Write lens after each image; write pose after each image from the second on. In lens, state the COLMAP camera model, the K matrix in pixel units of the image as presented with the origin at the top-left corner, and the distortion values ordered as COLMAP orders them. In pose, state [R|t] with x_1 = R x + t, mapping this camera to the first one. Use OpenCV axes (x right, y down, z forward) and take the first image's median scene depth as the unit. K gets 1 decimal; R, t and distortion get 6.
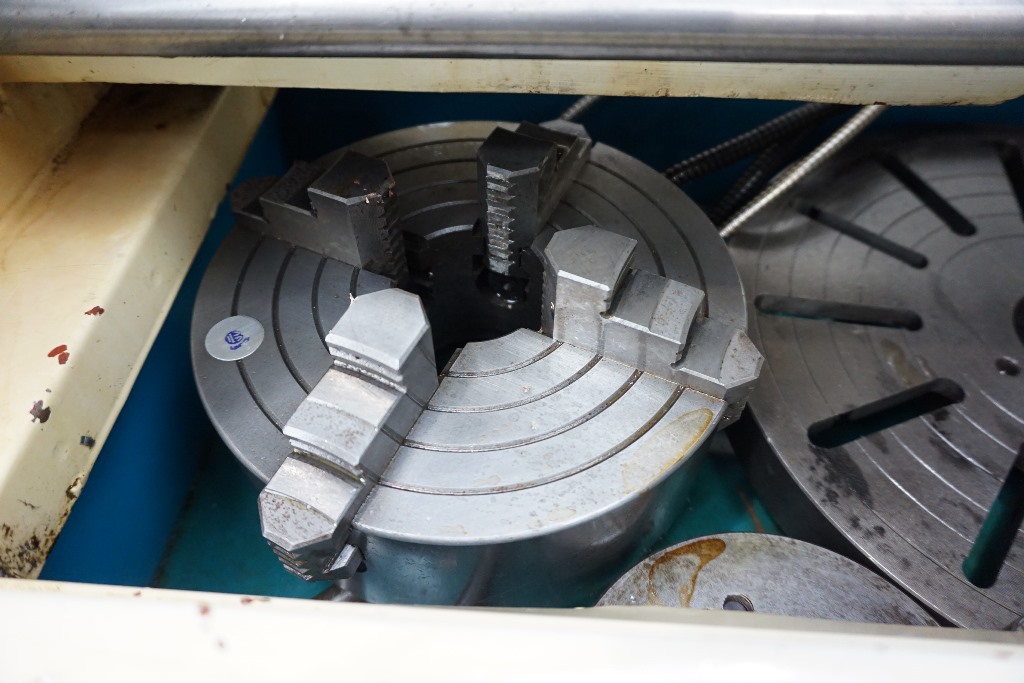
lens RADIAL K [[694.8, 0, 512.0], [0, 694.8, 341.5], [0, 0, 1]] dist [-0.042202, 0.034877]
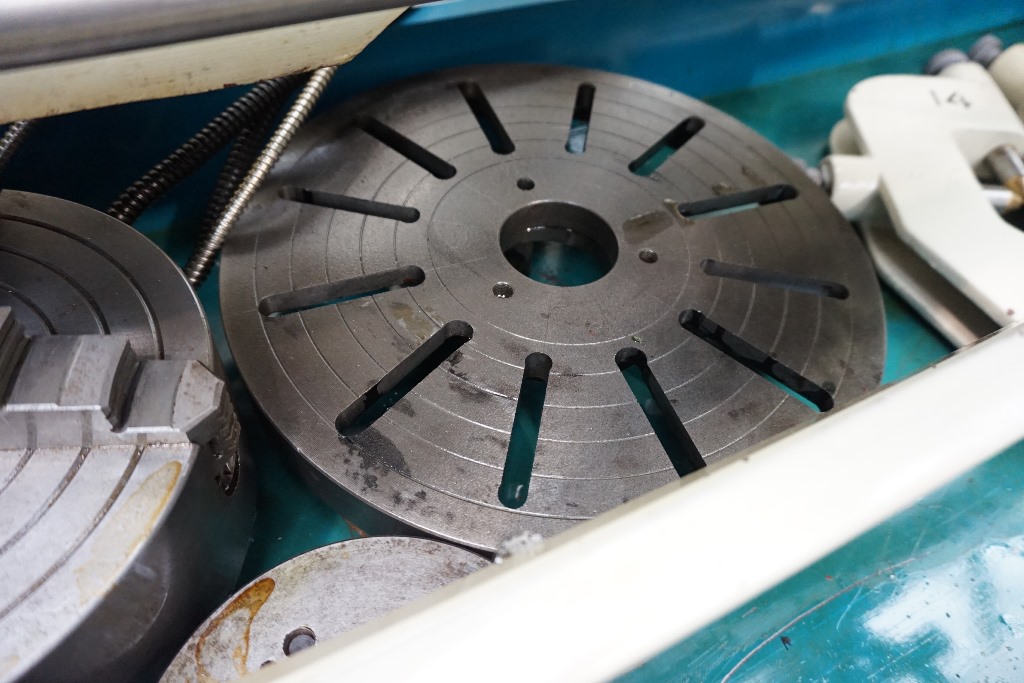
lens RADIAL K [[694.8, 0, 512.0], [0, 694.8, 341.5], [0, 0, 1]] dist [-0.042202, 0.034877]
pose [[0.852046, -0.348048, 0.391000, 0.336076], [0.340452, 0.935835, 0.091137, 0.020158], [-0.397631, 0.055464, 0.915868, 0.016251]]
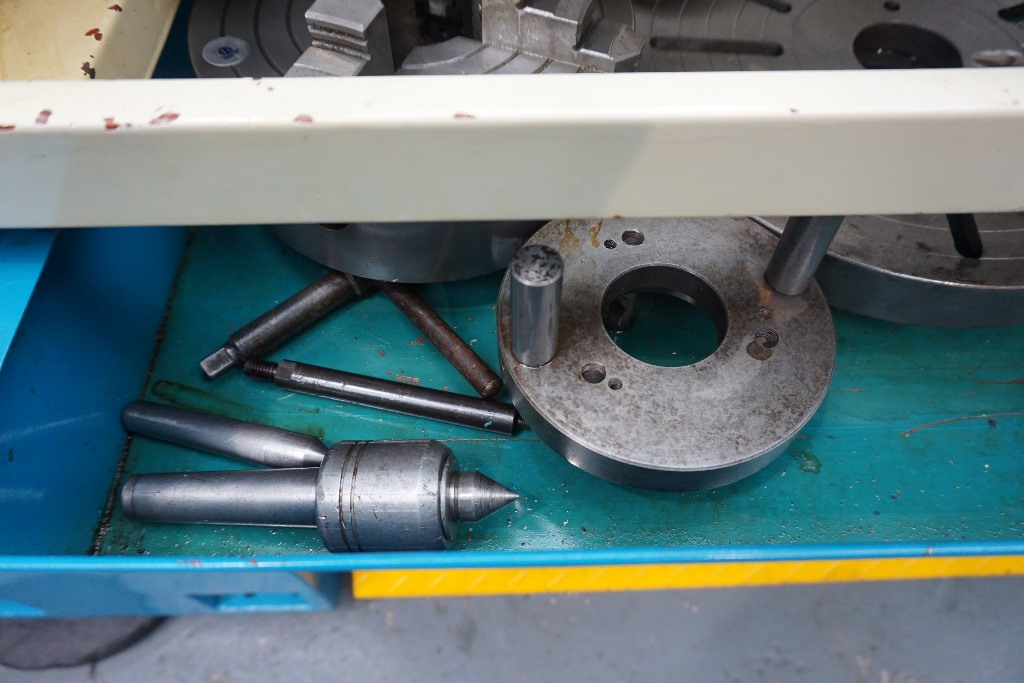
lens RADIAL K [[694.8, 0, 512.0], [0, 694.8, 341.5], [0, 0, 1]] dist [-0.042202, 0.034877]
pose [[0.996191, -0.062060, 0.061247, 0.001546], [0.054471, 0.991444, 0.118622, 0.396203], [-0.068085, -0.114834, 0.991049, -0.319810]]
